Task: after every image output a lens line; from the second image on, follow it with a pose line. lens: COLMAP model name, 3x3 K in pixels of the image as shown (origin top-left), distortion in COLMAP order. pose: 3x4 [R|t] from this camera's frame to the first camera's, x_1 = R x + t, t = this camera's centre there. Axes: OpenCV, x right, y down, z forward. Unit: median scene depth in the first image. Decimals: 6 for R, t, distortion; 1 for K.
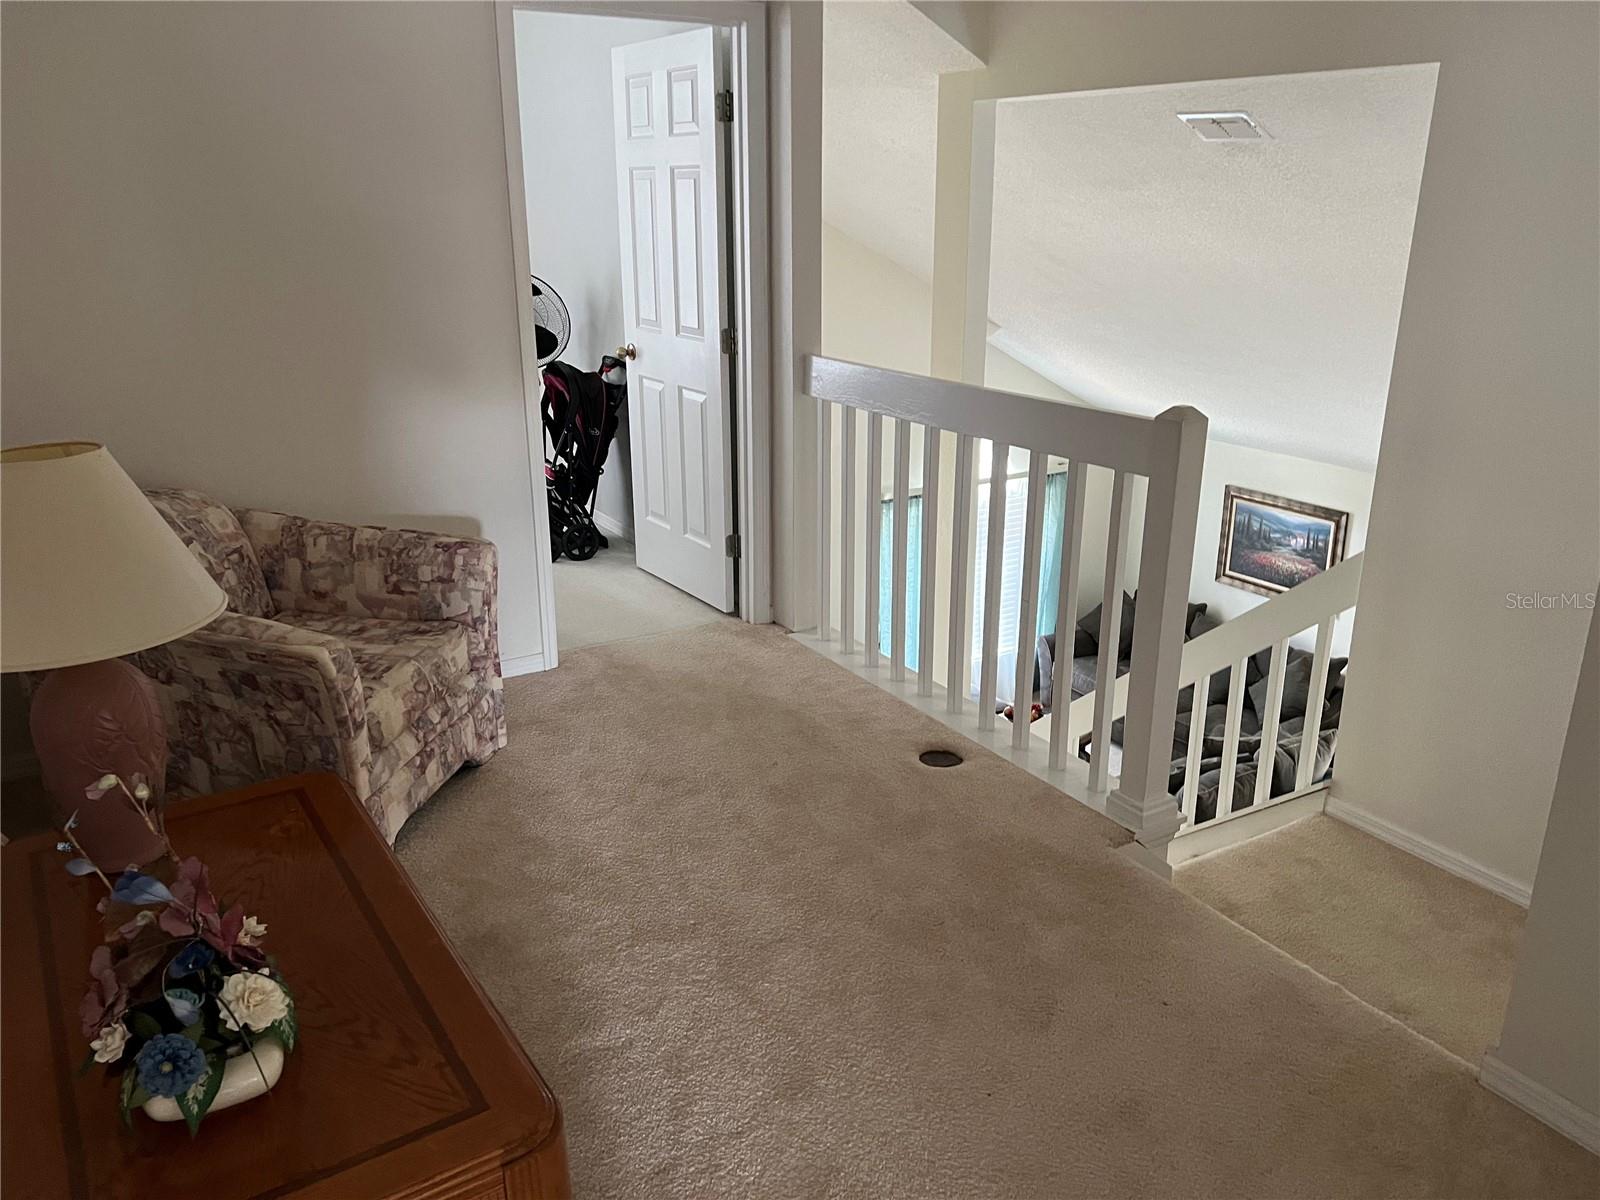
lens RADIAL K [[1225.6, 0, 800.0], [0, 1225.6, 600.0], [0, 0, 1]] dist [0.033469, -0.003408]
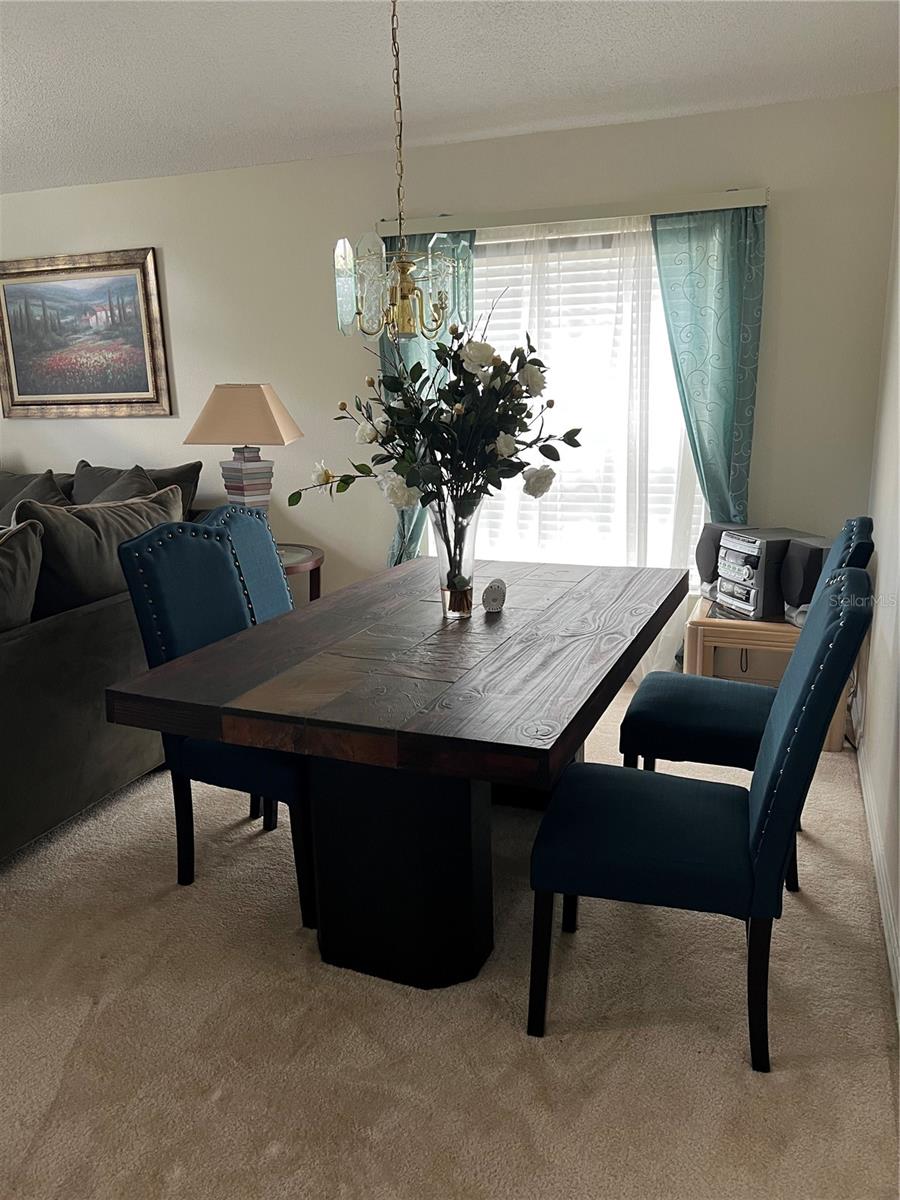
lens RADIAL K [[907.1, 0, 450.0], [0, 907.1, 577.5], [0, 0, 1]] dist [0.093442, -0.124887]
pose [[0.787010, -0.157117, 0.596599, 0.229350], [0.218415, 0.975355, -0.031261, 0.147116], [-0.576984, 0.154908, 0.801931, 0.500252]]
